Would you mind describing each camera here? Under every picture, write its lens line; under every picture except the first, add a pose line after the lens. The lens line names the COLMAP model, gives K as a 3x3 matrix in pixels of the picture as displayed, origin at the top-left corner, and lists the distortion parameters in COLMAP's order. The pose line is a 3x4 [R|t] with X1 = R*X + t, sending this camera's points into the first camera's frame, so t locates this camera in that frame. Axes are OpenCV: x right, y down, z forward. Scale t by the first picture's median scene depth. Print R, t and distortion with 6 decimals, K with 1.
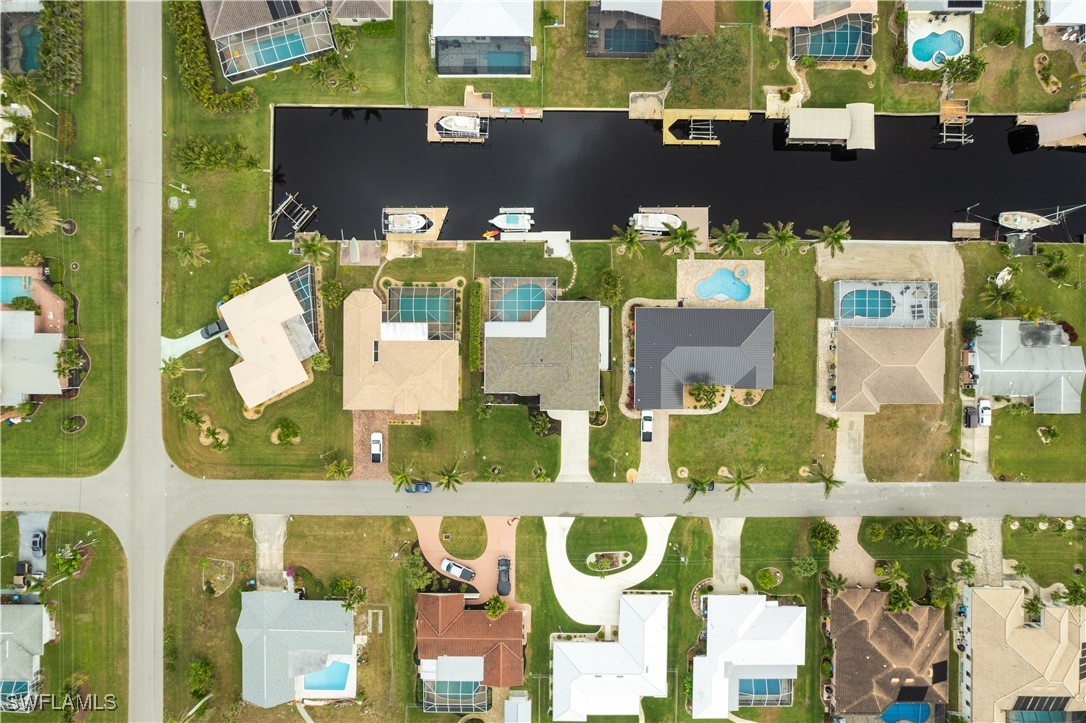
lens RADIAL K [[689.4, 0, 545.8], [0, 689.4, 367.7], [0, 0, 1]] dist [-0.052797, 0.044654]
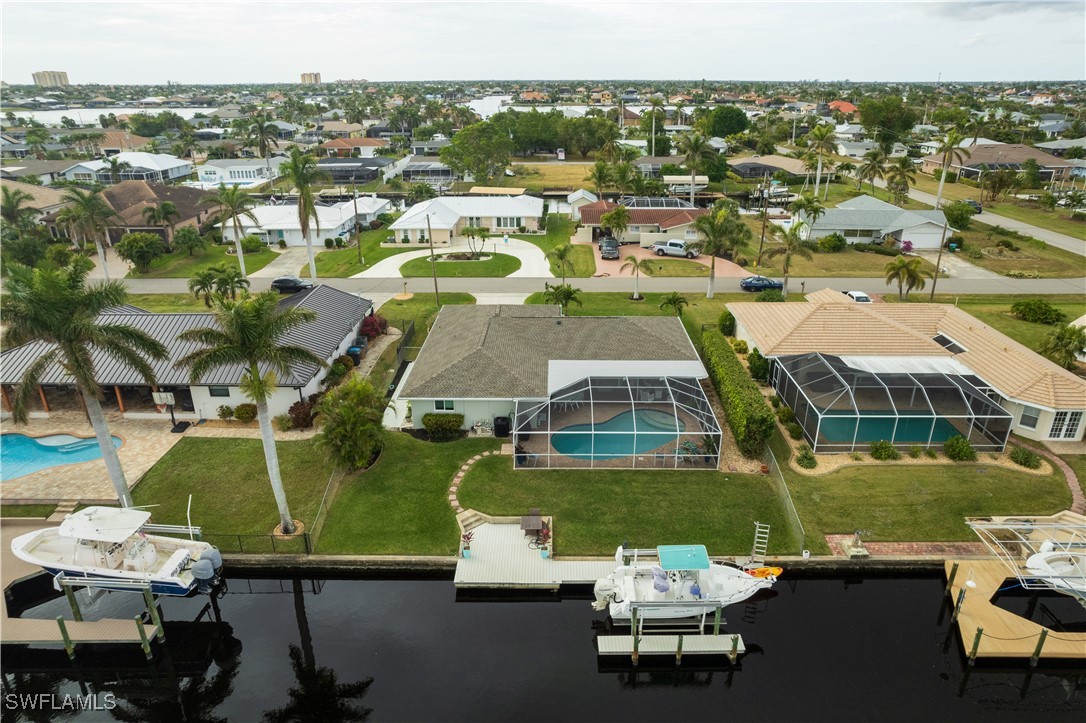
lens RADIAL K [[689.4, 0, 545.8], [0, 689.4, 367.7], [0, 0, 1]] dist [-0.052797, 0.044654]
pose [[-0.999947, -0.003083, 0.009811, -0.001834], [0.010241, -0.386180, 0.922366, -0.409952], [0.000945, 0.922418, 0.386191, 0.830928]]
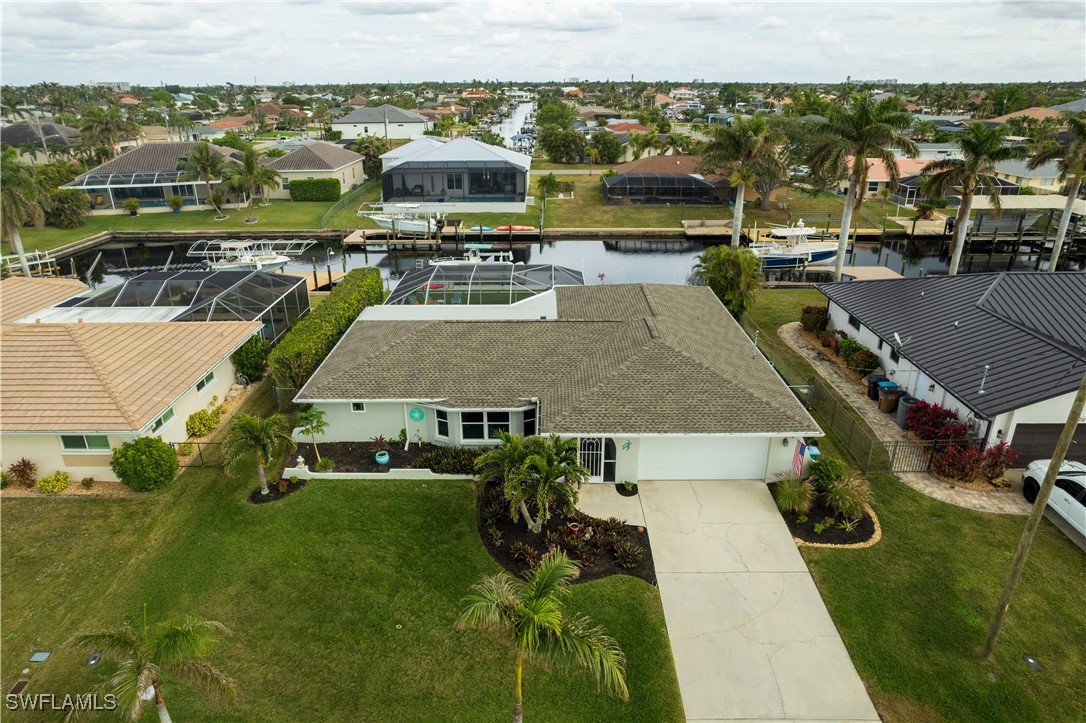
lens RADIAL K [[669.8, 0, 580.0], [0, 669.8, 361.5], [0, 0, 1]] dist [-0.033340, 0.004212]
pose [[0.998340, -0.001156, 0.057591, -0.006671], [0.053965, 0.368437, -0.928085, 0.232768], [-0.020146, 0.929652, 0.367887, 0.890512]]
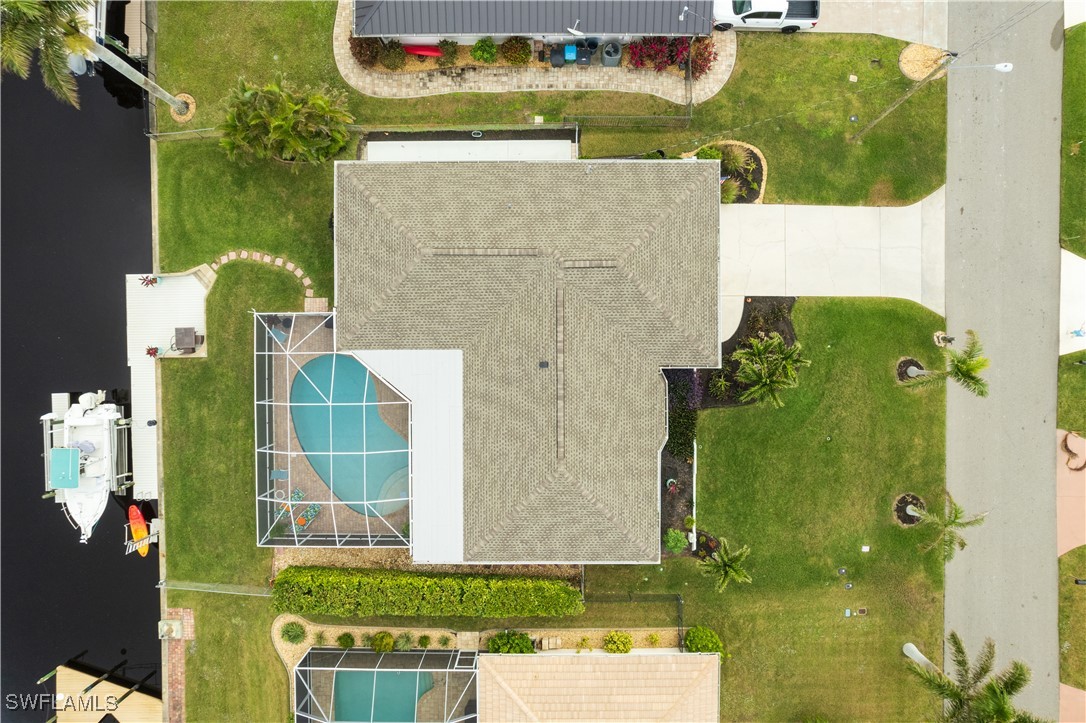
lens RADIAL K [[689.4, 0, 545.8], [0, 689.4, 367.7], [0, 0, 1]] dist [-0.052797, 0.044654]
pose [[-0.008262, -0.999765, -0.020042, -0.001794], [0.999924, -0.008076, -0.009307, -0.007331], [0.009143, -0.020118, 0.999756, 0.701871]]
